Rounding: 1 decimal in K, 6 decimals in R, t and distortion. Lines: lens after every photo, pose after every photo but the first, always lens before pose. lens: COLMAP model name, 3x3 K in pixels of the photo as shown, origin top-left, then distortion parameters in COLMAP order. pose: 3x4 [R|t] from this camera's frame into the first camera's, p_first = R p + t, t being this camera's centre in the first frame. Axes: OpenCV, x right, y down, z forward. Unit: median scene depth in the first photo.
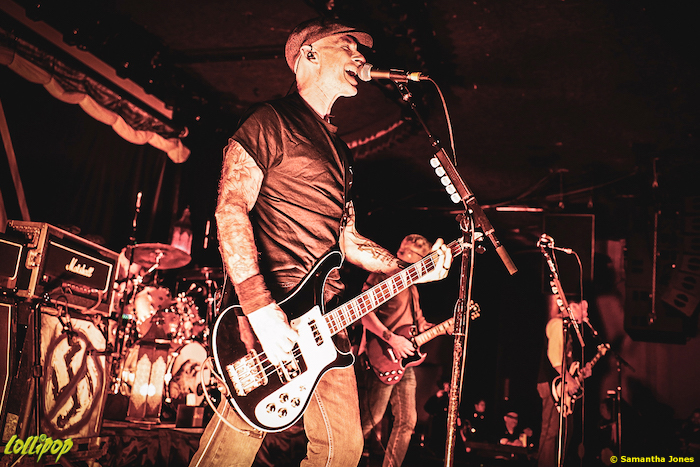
lens RADIAL K [[725.4, 0, 350.0], [0, 725.4, 233.5], [0, 0, 1]] dist [0.003380, 0.004610]
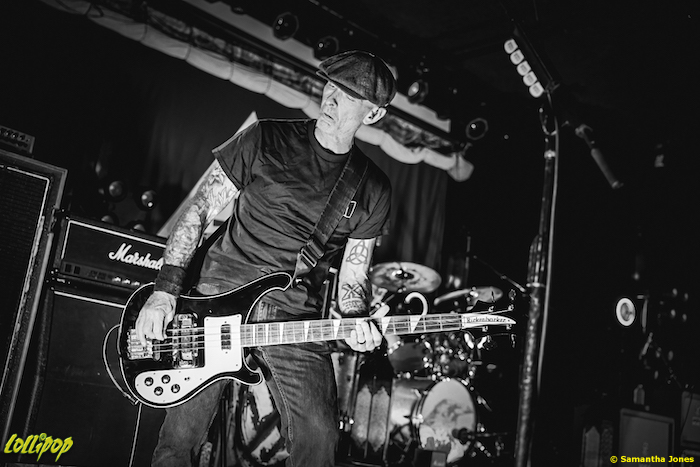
lens RADIAL K [[832.1, 0, 350.0], [0, 832.1, 233.5], [0, 0, 1]] dist [-0.007664, -0.004950]
pose [[0.897589, -0.076063, -0.434222, 0.100299], [0.049638, 0.996176, -0.071893, 0.041837], [0.438030, 0.042976, 0.897933, 0.073729]]
